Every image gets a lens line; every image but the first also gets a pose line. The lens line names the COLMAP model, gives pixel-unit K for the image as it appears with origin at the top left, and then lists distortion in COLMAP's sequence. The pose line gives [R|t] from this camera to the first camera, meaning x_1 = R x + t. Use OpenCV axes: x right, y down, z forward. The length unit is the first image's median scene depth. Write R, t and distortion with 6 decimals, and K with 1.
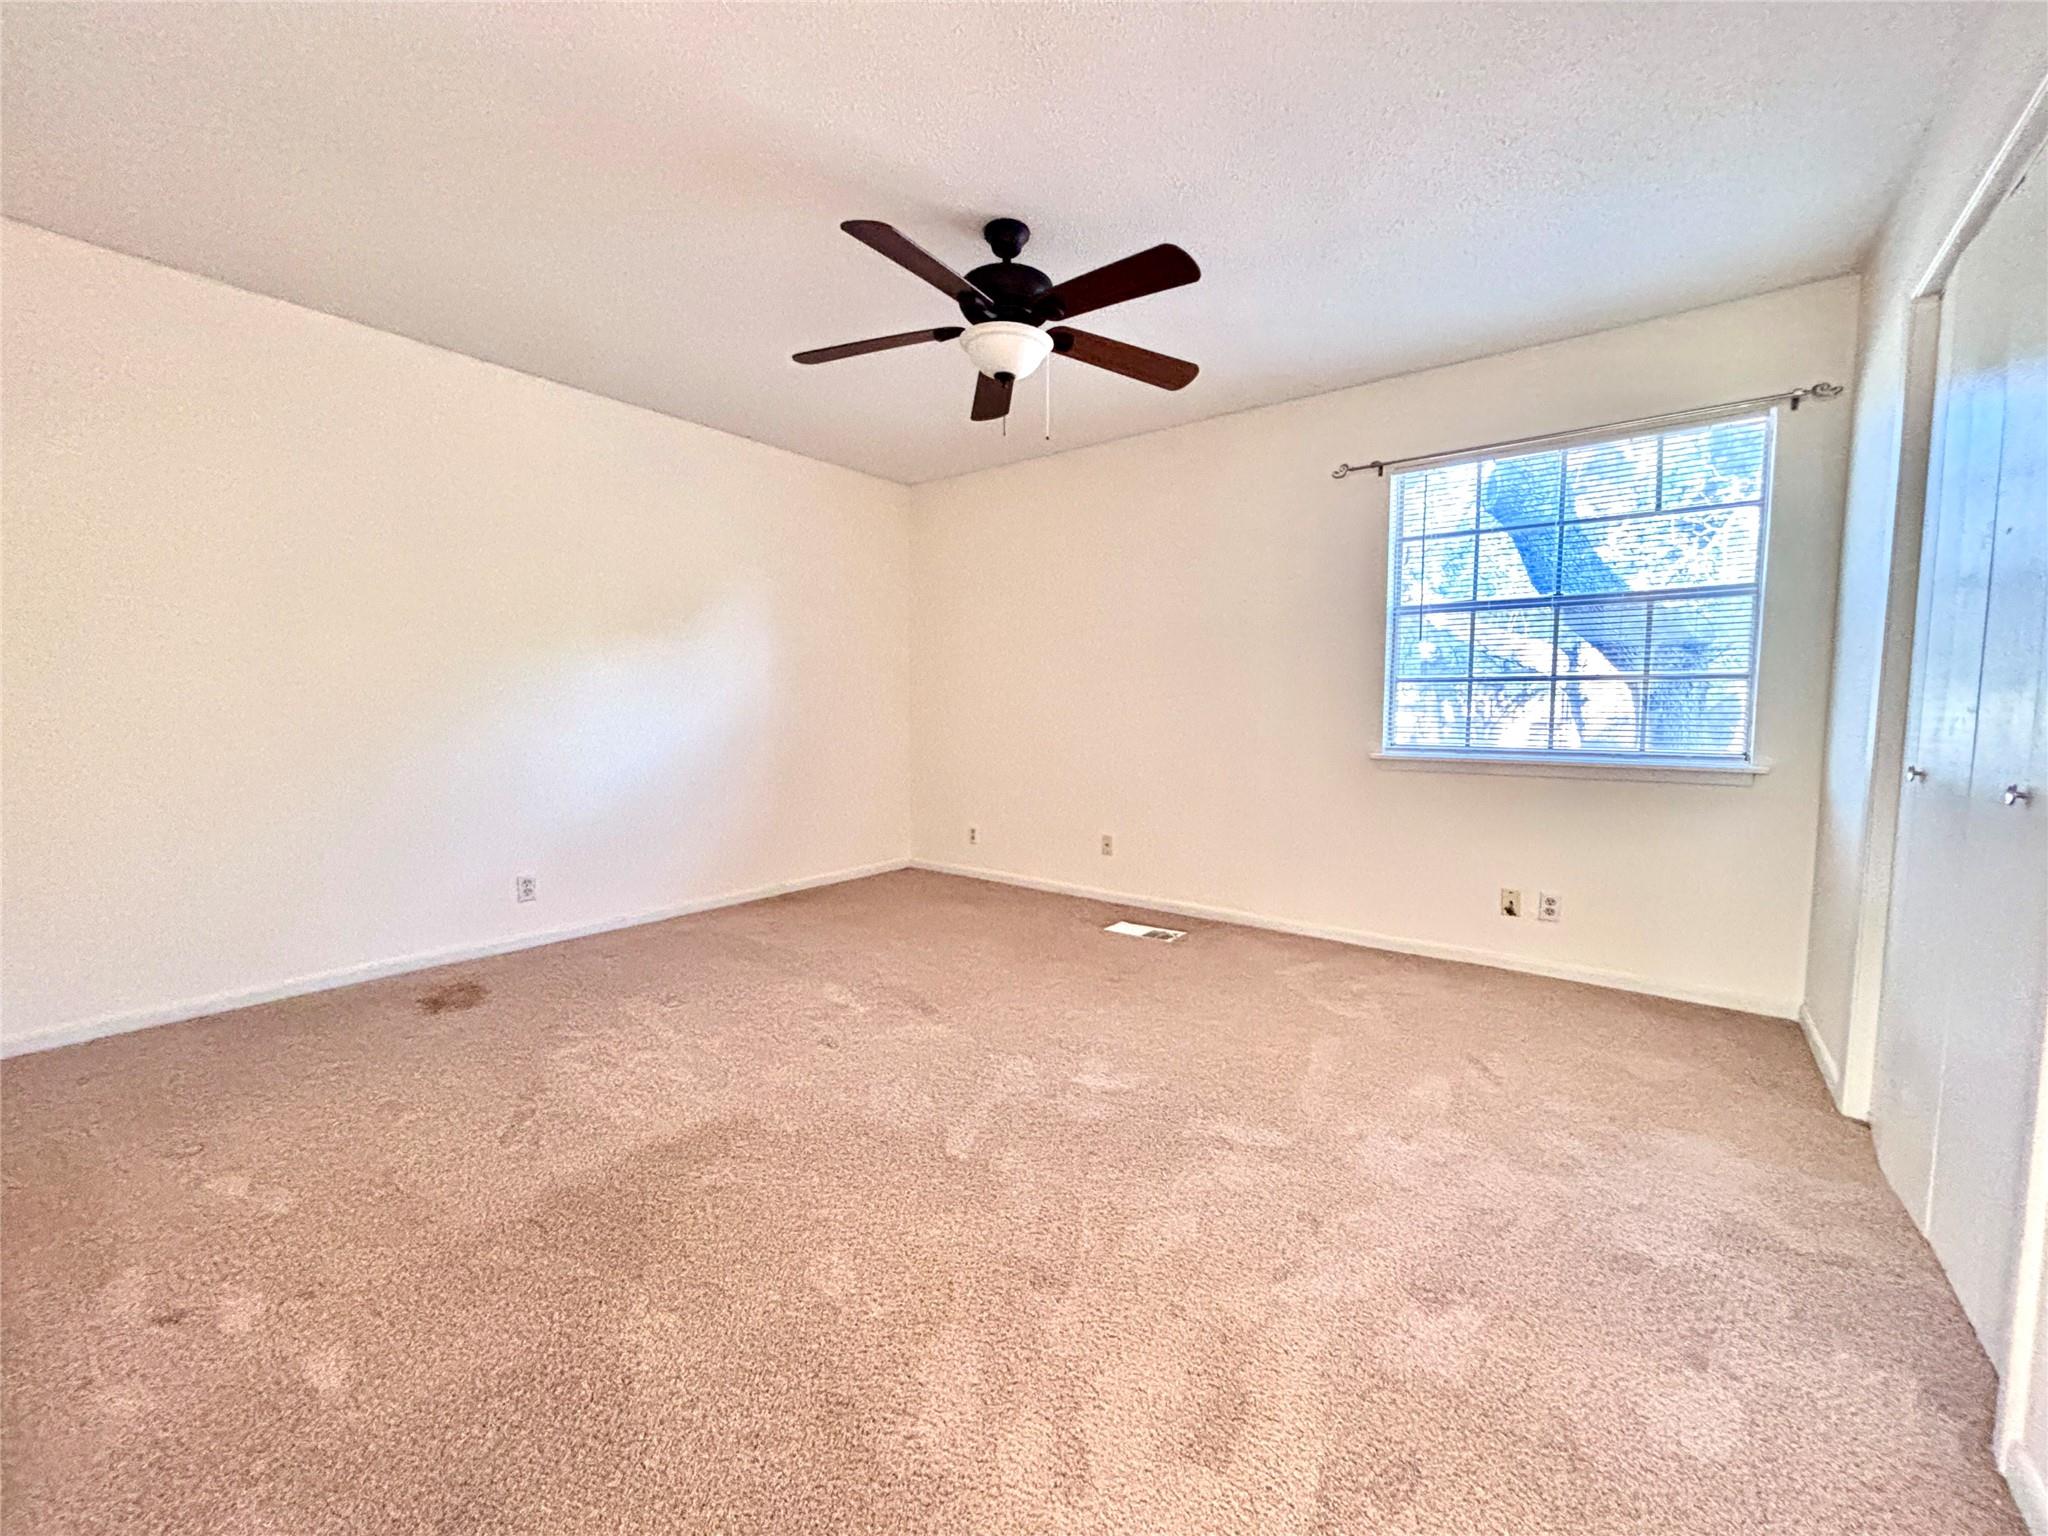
lens RADIAL K [[829.3, 0, 1027.0], [0, 829.3, 764.7], [0, 0, 1]] dist [0.011114, -0.001873]
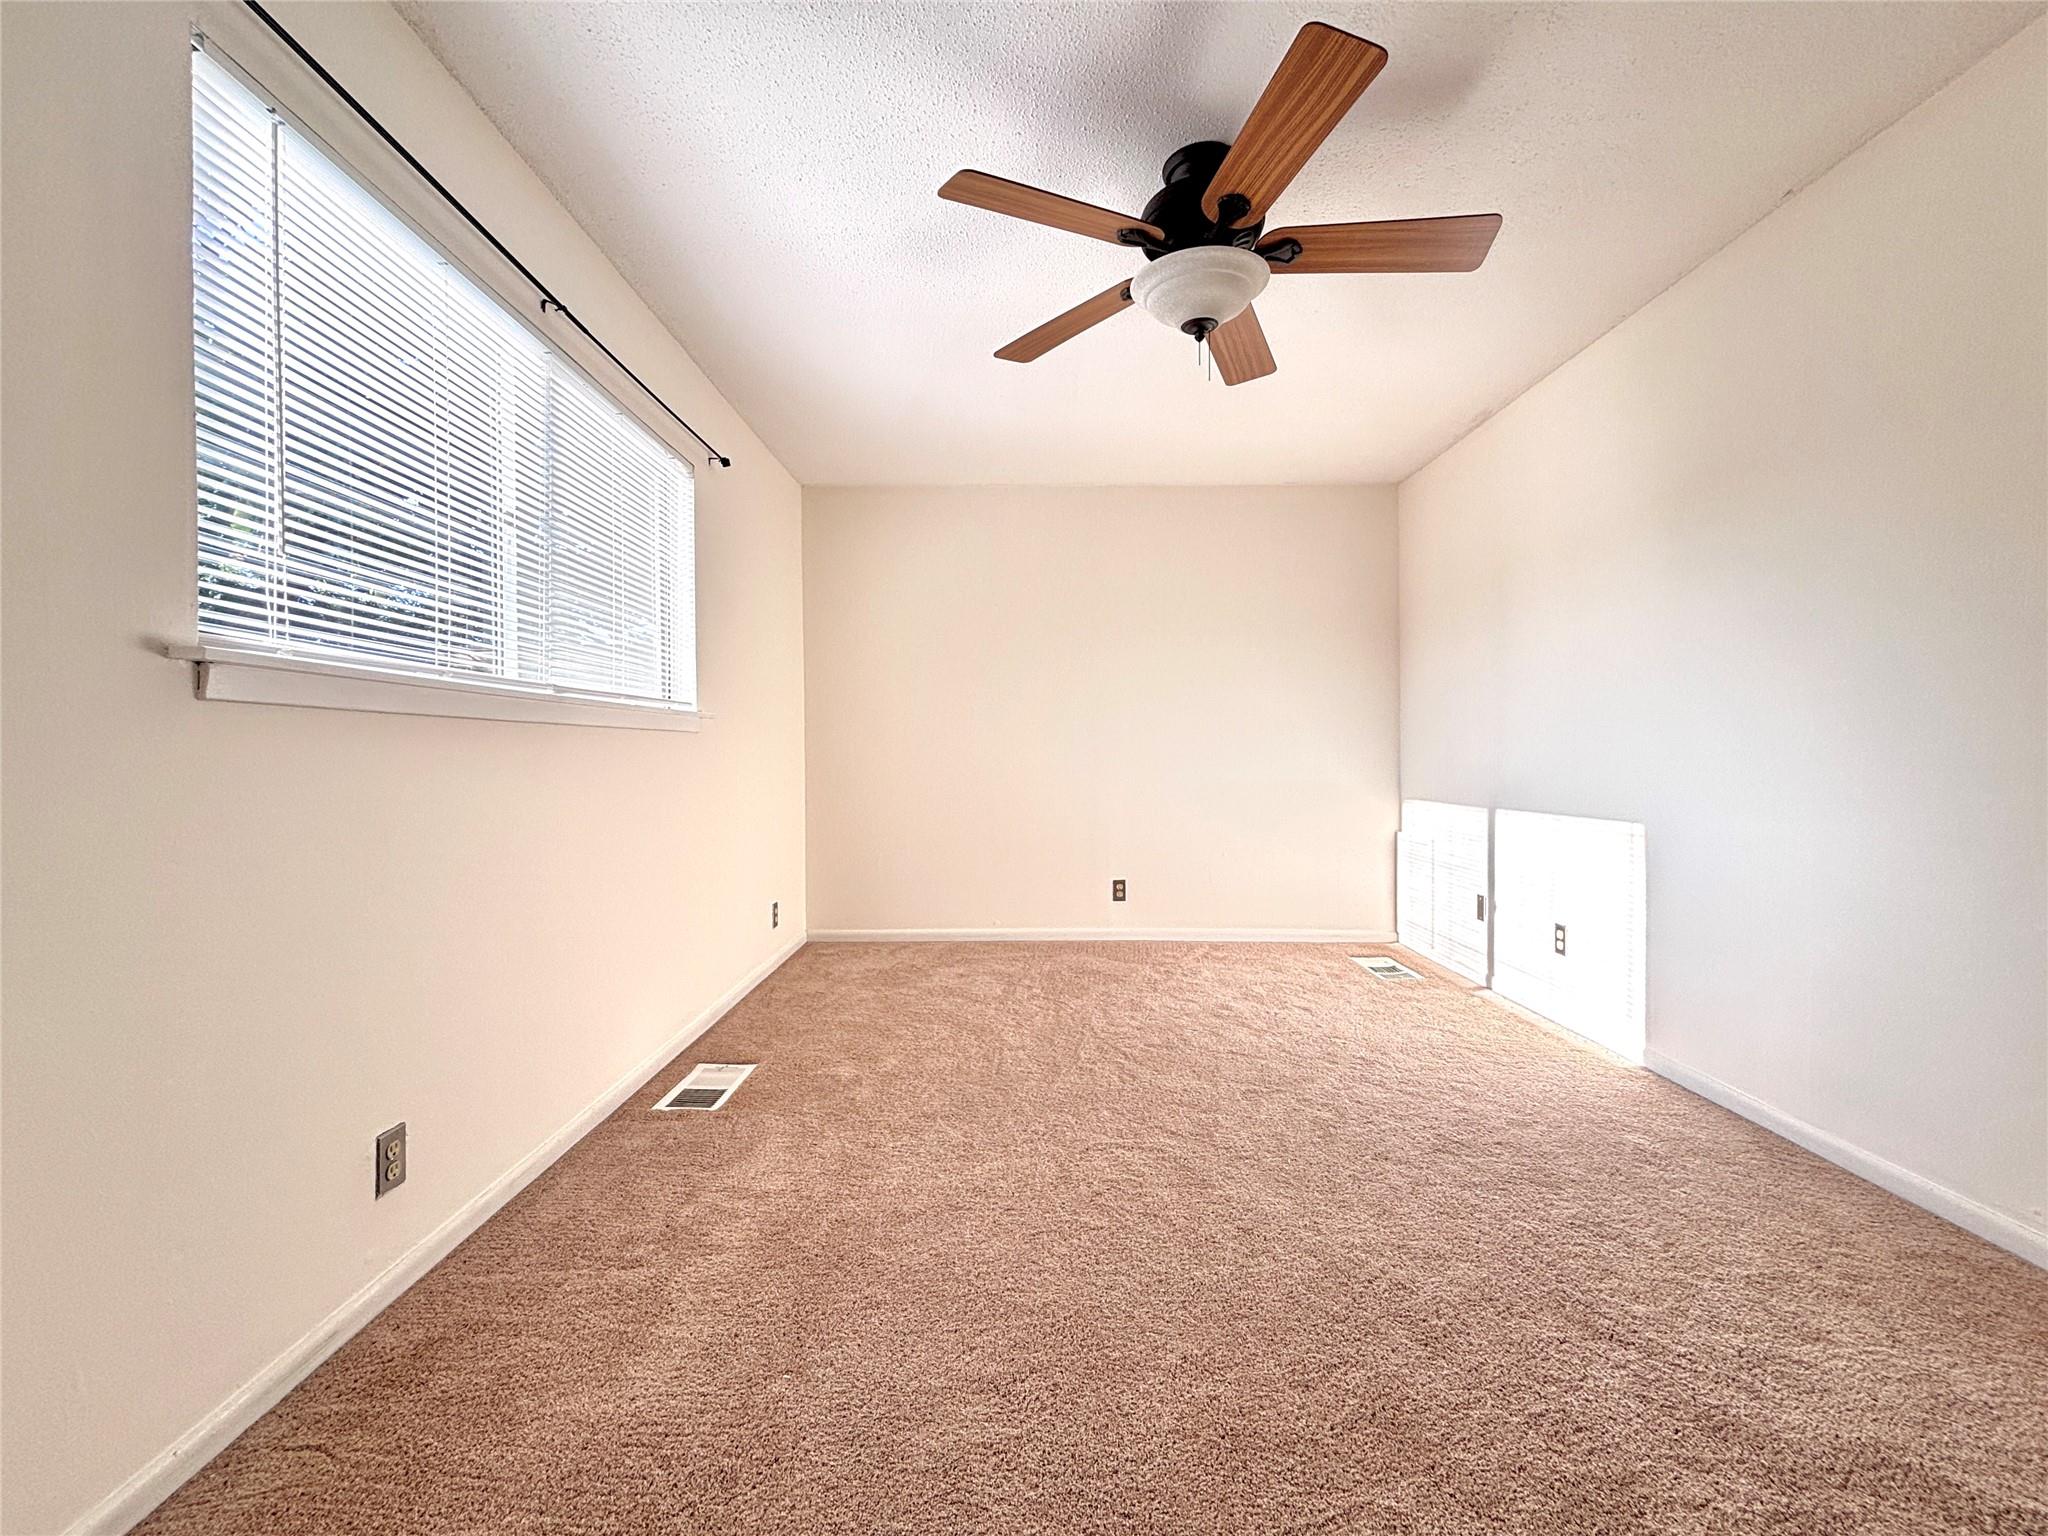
lens RADIAL K [[829.3, 0, 1030.6], [0, 829.3, 764.7], [0, 0, 1]] dist [0.011114, -0.001873]
pose [[0.787662, -0.012882, 0.615973, -0.502319], [0.057798, 0.996917, -0.053059, 0.008385], [-0.613390, 0.077394, 0.785979, 0.377707]]
